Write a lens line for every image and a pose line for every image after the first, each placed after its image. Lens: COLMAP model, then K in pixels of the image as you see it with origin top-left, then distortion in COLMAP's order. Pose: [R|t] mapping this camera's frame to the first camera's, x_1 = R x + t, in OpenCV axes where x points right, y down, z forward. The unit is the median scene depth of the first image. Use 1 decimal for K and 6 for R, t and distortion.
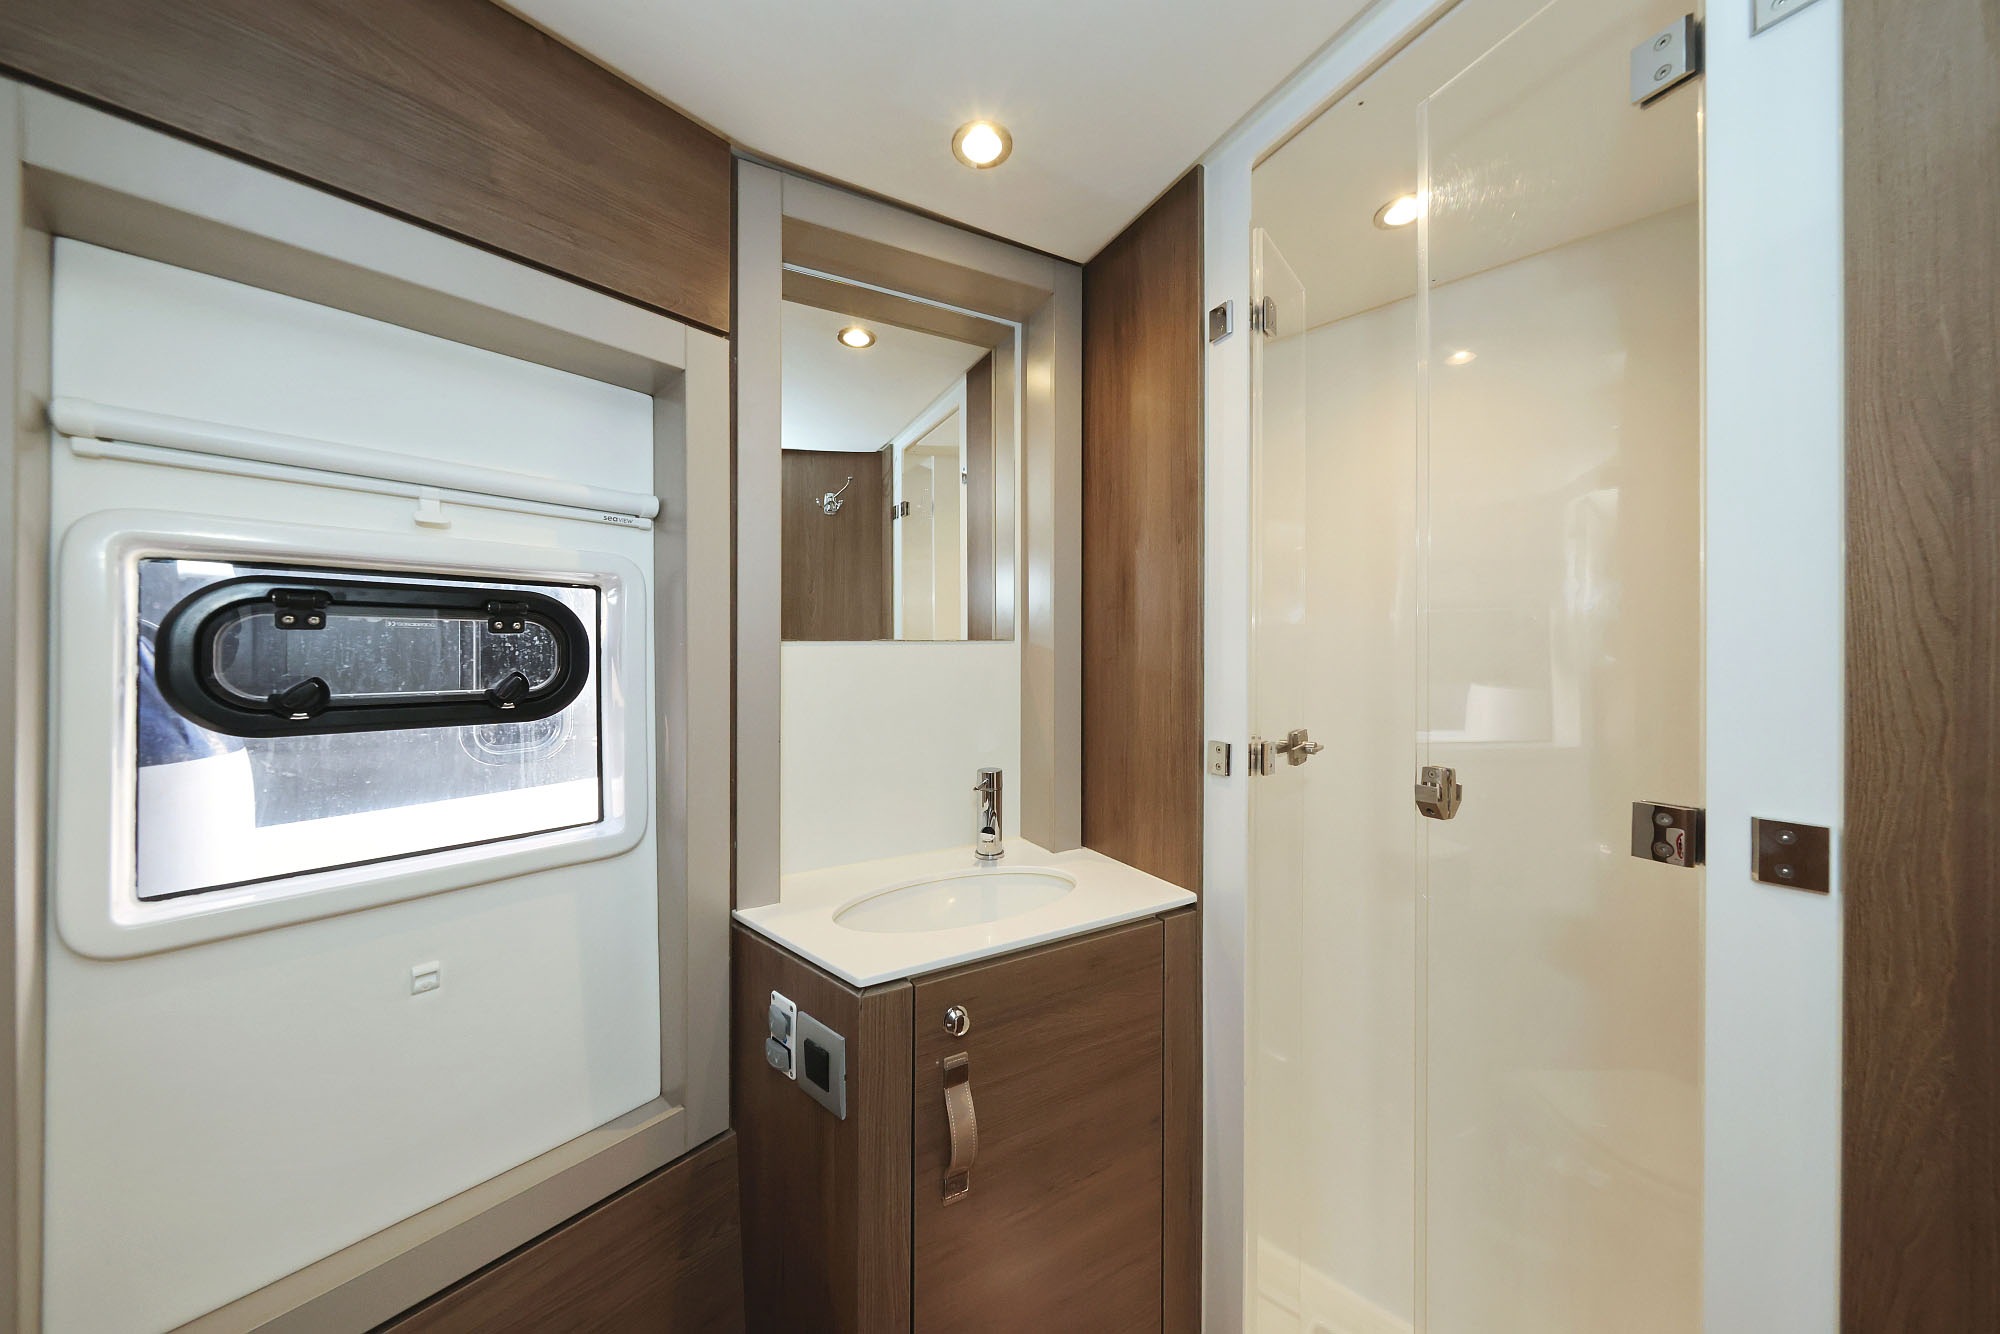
lens RADIAL K [[644.9, 0, 981.7], [0, 644.9, 669.6], [0, 0, 1]] dist [-0.005503, -0.000085]
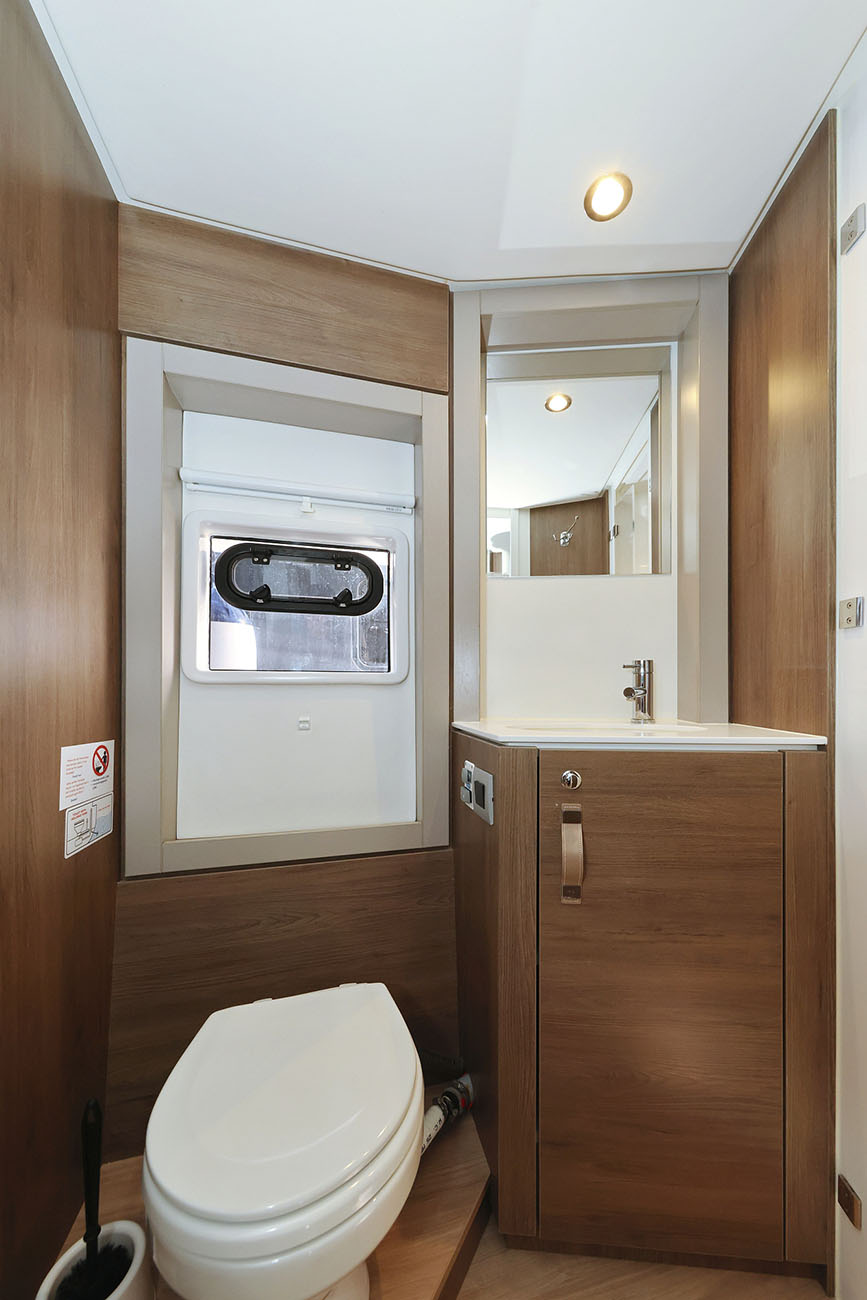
lens RADIAL K [[419.2, 0, 433.5], [0, 419.2, 650.0], [0, 0, 1]] dist [-0.005503, -0.000085]
pose [[0.853887, -0.035263, -0.519262, 0.147563], [0.034277, 0.999346, -0.011498, 0.203239], [0.519328, -0.007980, 0.854538, 0.047719]]
